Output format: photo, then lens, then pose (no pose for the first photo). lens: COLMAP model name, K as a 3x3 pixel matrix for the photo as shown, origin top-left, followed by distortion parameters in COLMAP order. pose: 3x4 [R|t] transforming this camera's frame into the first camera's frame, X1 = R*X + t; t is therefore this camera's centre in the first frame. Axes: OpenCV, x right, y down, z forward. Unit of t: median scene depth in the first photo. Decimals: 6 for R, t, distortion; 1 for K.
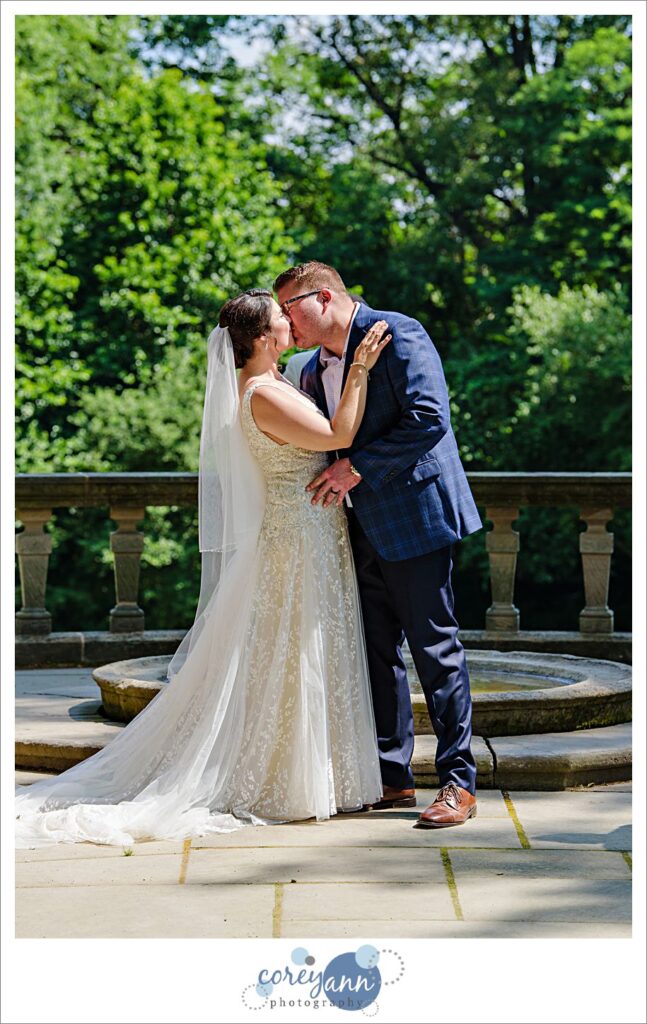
lens RADIAL K [[4097.3, 0, 323.5], [0, 4097.3, 512.0], [0, 0, 1]] dist [1.261702, -1.296003]
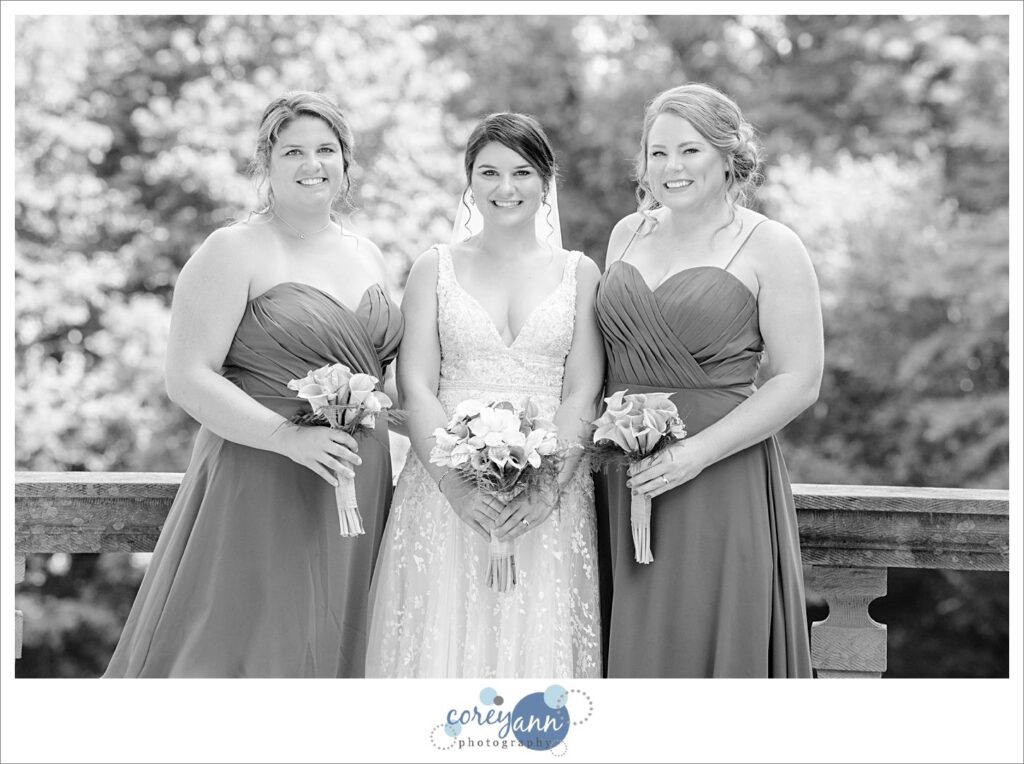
lens RADIAL K [[5027.2, 0, 512.0], [0, 5027.2, 382.0], [0, 0, 1]] dist [2.316104, -0.995118]
pose [[0.999815, 0.018760, 0.004251, 0.001966], [-0.018689, 0.999696, -0.016054, -0.004552], [-0.004551, 0.015972, 0.999862, 0.182280]]
